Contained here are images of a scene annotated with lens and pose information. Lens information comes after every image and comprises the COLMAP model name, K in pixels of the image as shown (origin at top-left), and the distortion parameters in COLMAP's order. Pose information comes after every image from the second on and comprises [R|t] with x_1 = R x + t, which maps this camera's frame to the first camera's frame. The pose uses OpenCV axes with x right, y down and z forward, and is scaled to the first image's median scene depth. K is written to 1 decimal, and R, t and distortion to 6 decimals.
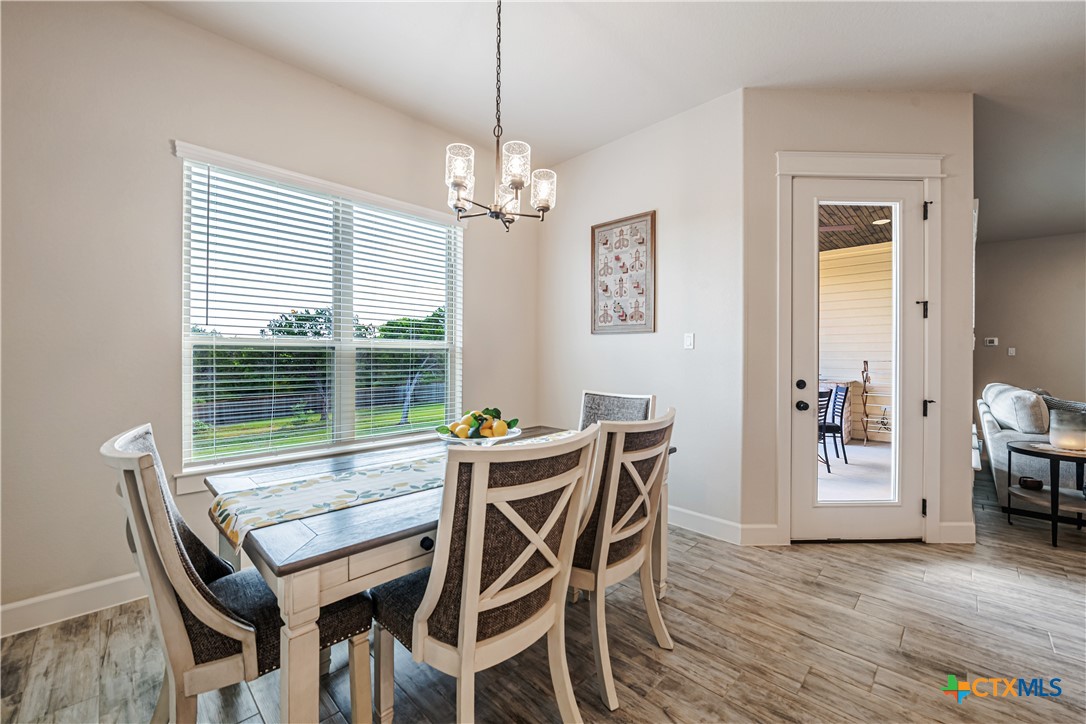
lens RADIAL K [[435.5, 0, 547.0], [0, 435.5, 356.8], [0, 0, 1]] dist [-0.010120, -0.000220]
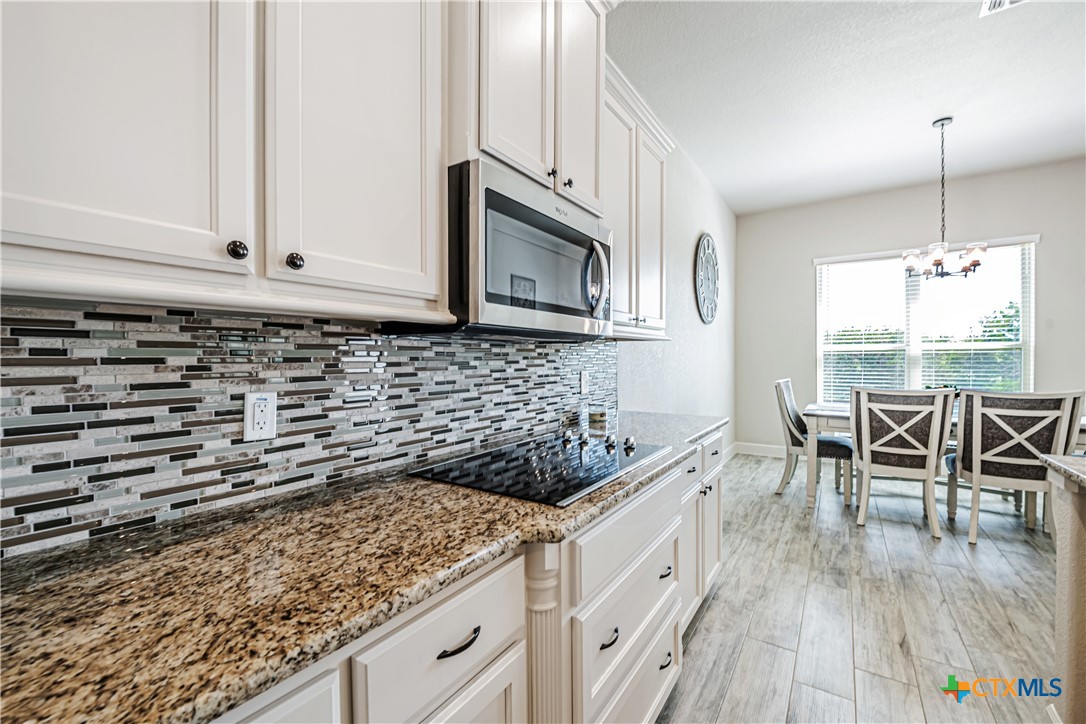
lens RADIAL K [[435.5, 0, 547.0], [0, 435.5, 356.8], [0, 0, 1]] dist [-0.010120, -0.000220]
pose [[0.177776, -0.001675, -0.984070, 1.810168], [0.002603, 0.999996, -0.001232, 0.009603], [0.984068, -0.002343, 0.177780, -1.231171]]
